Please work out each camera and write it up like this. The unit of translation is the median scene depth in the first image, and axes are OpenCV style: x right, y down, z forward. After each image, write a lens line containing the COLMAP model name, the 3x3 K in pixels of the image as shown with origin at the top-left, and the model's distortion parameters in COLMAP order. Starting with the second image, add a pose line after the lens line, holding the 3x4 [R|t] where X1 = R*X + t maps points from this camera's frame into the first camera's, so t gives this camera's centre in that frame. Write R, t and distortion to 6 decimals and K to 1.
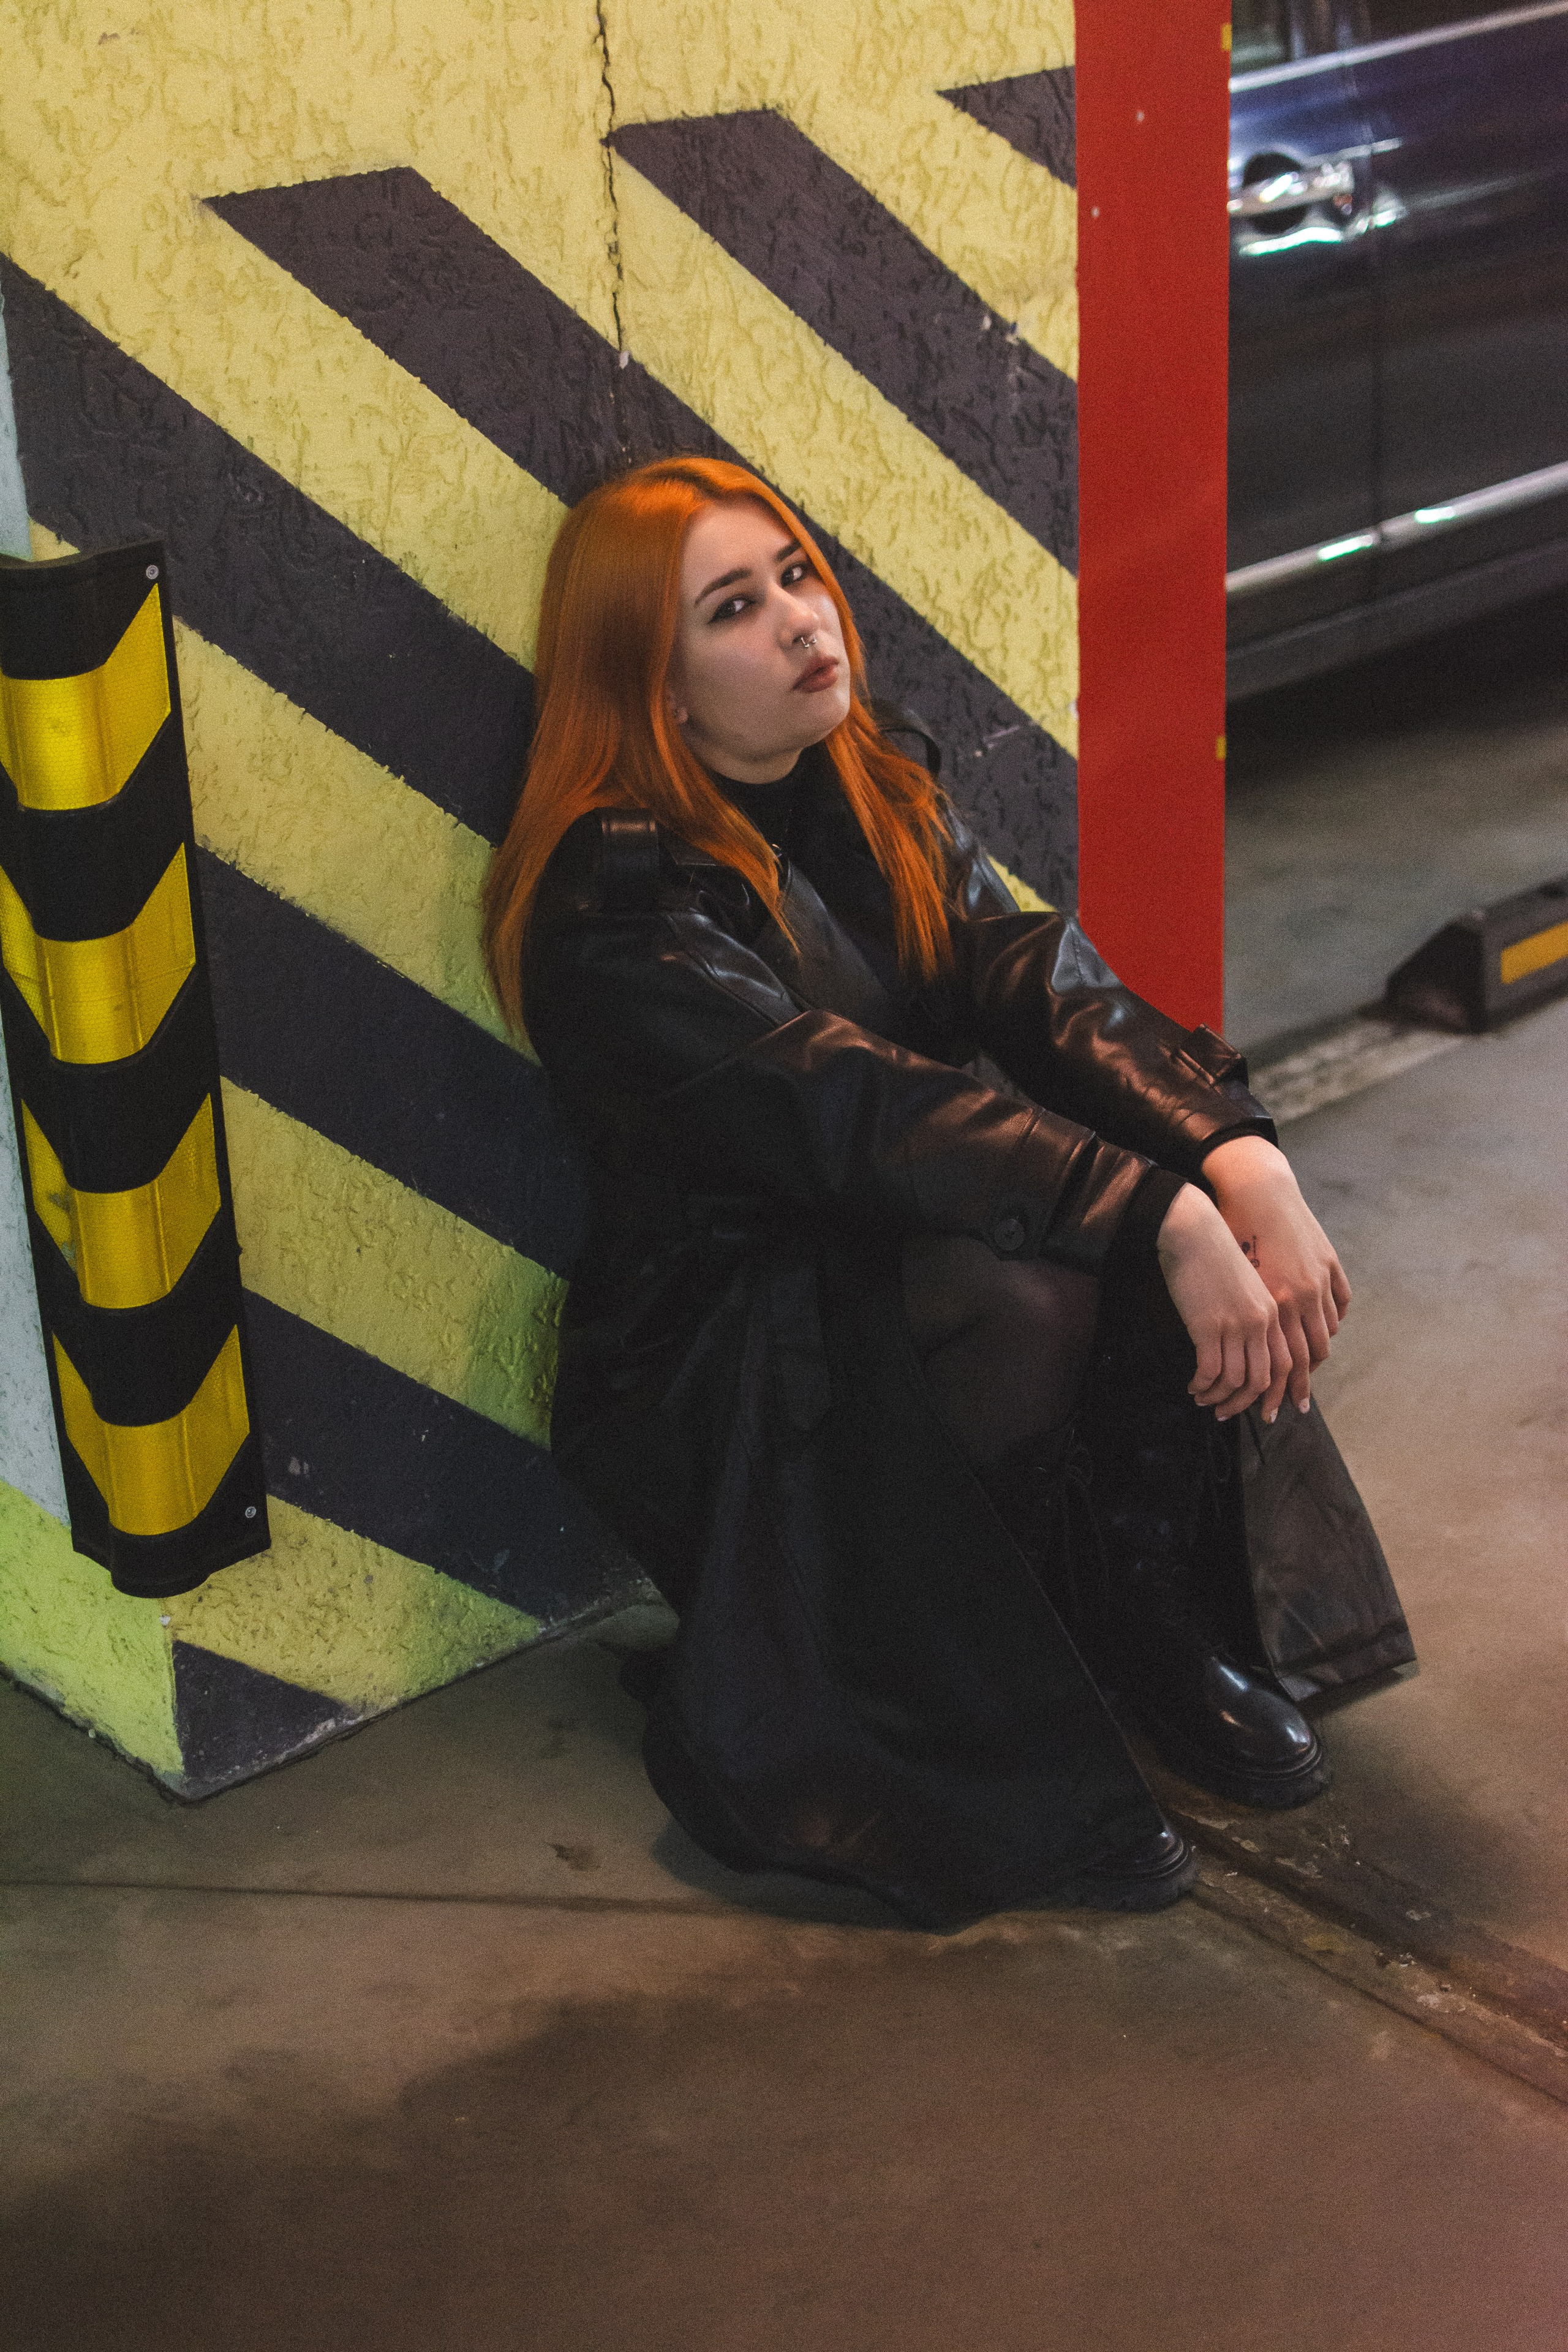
lens RADIAL K [[3565.4, 0, 785.7], [0, 3565.4, 1177.9], [0, 0, 1]] dist [0.021359, 0.000000]
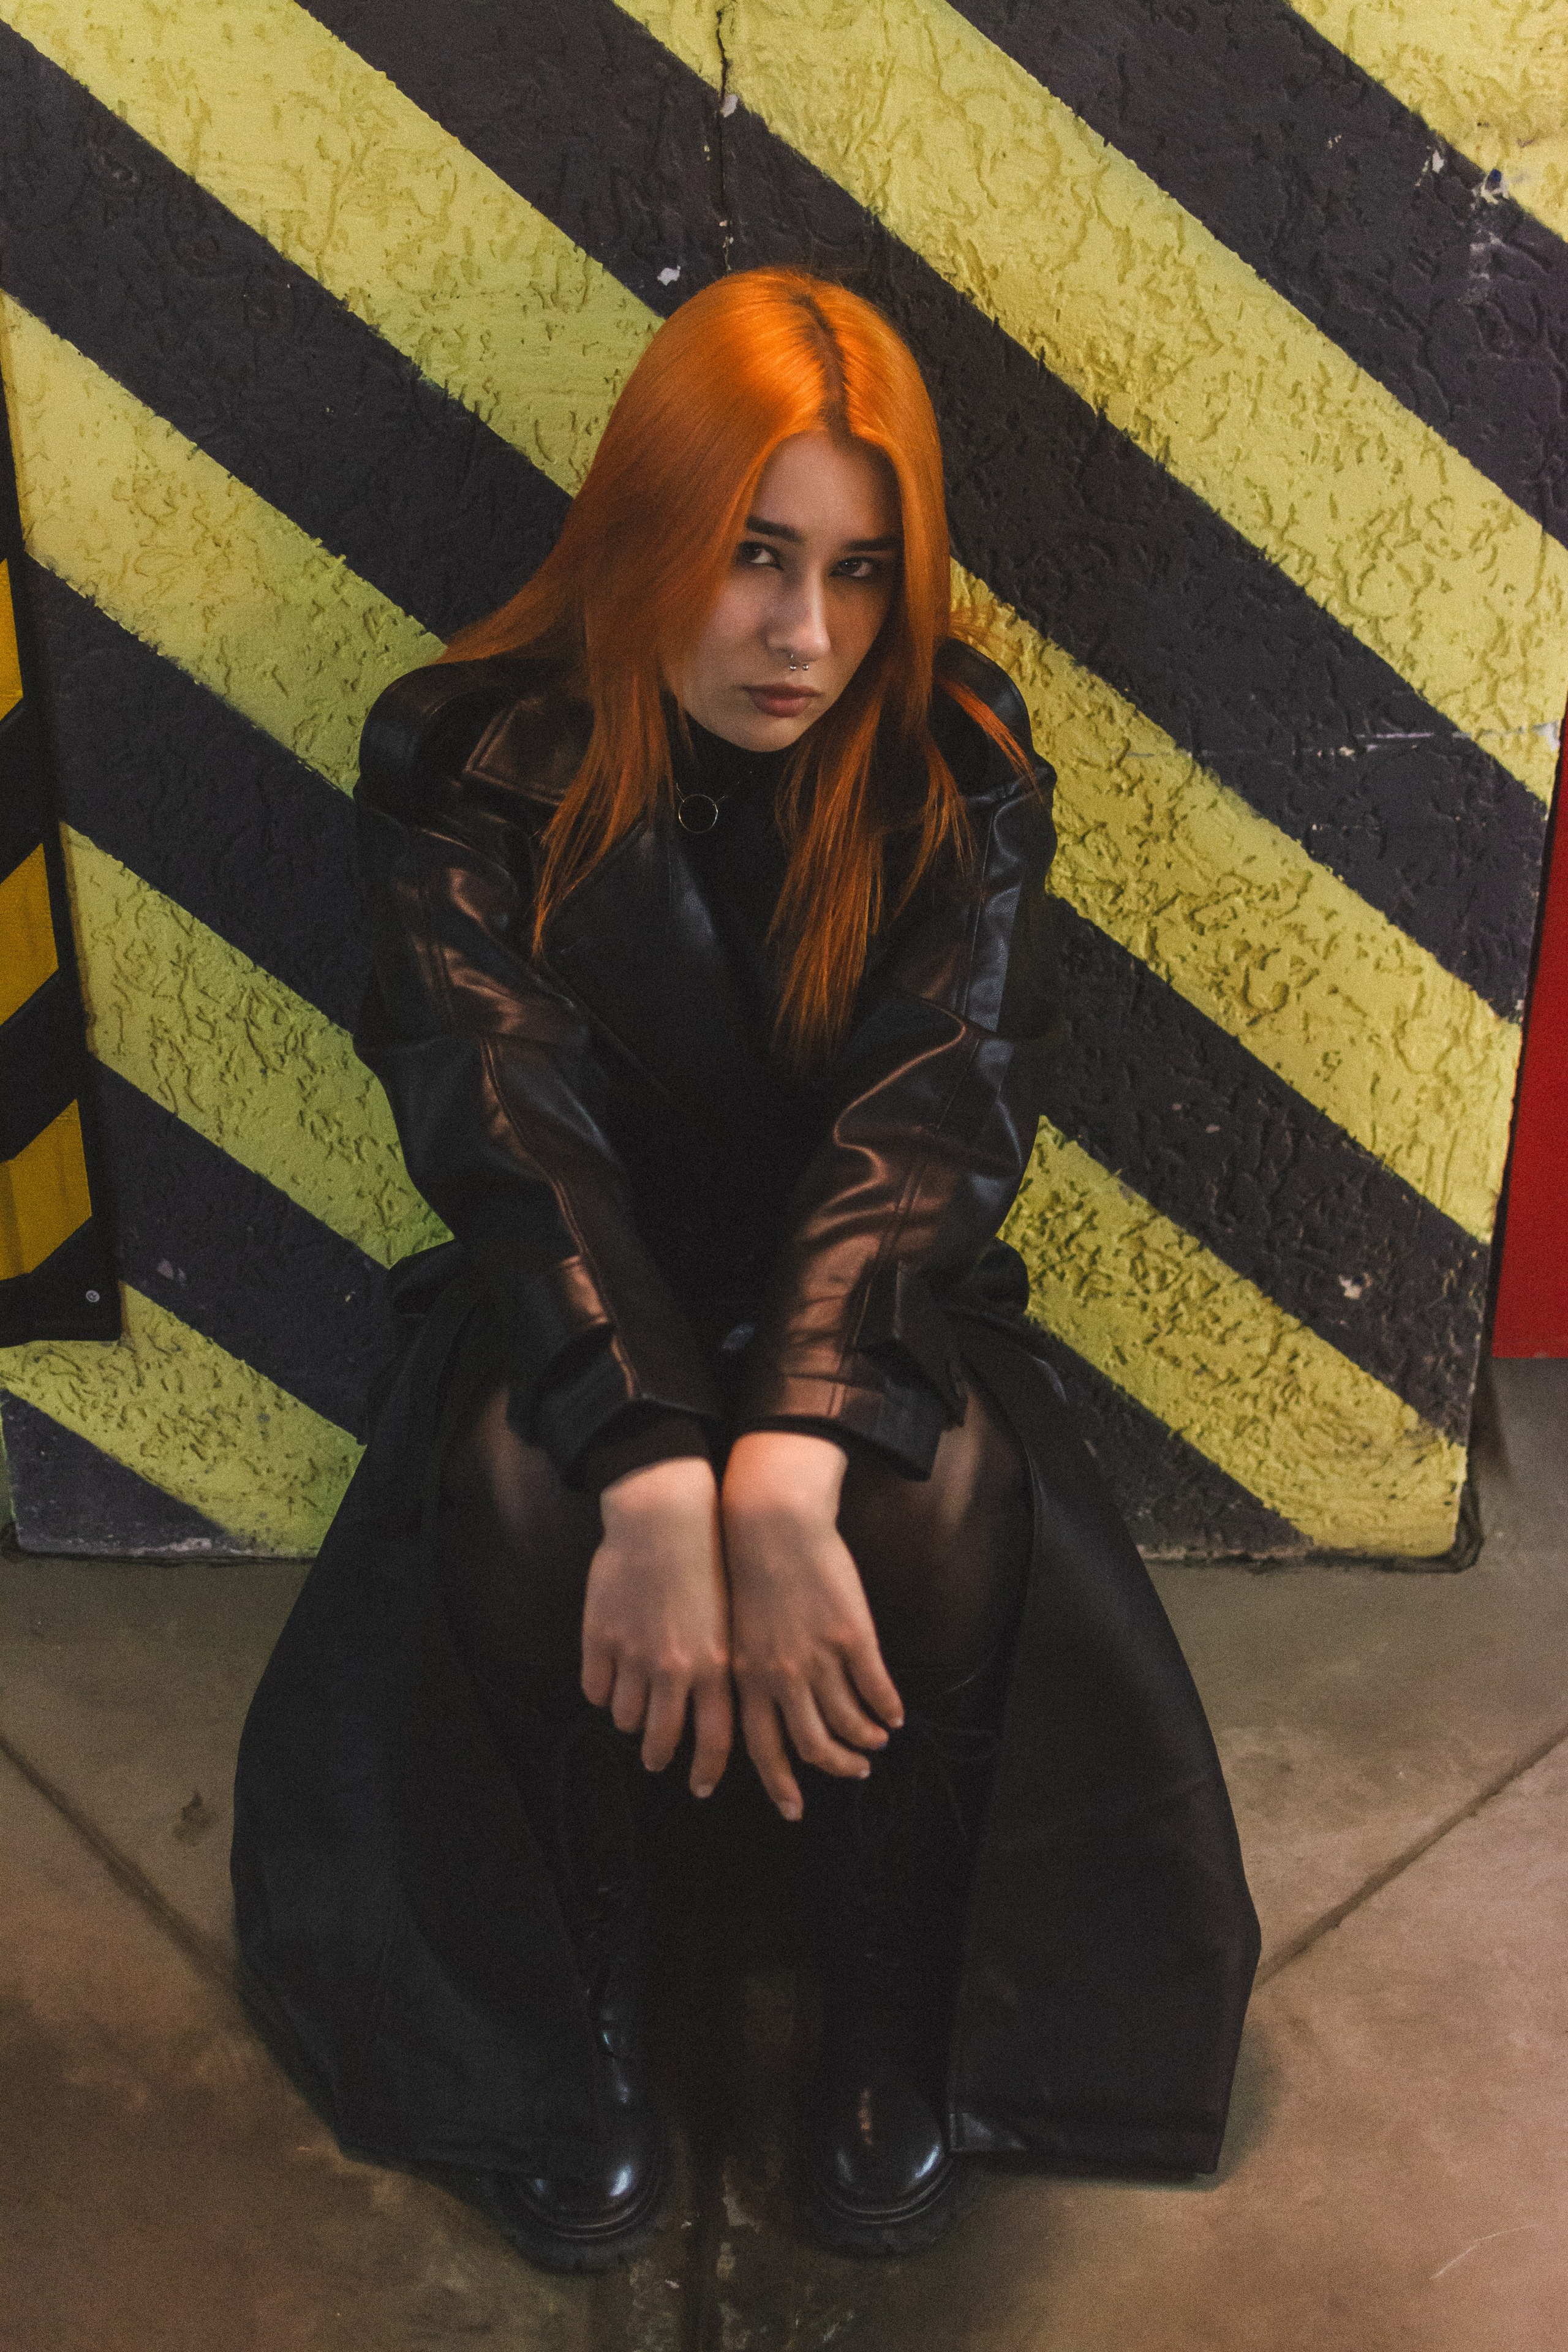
lens RADIAL K [[3565.4, 0, 783.8], [0, 3565.4, 1172.8], [0, 0, 1]] dist [0.021359, 0.000000]
pose [[0.719758, 0.407628, -0.561950, 0.455028], [-0.301757, 0.912695, 0.275554, -0.228222], [0.625213, -0.028760, 0.779924, 0.412904]]
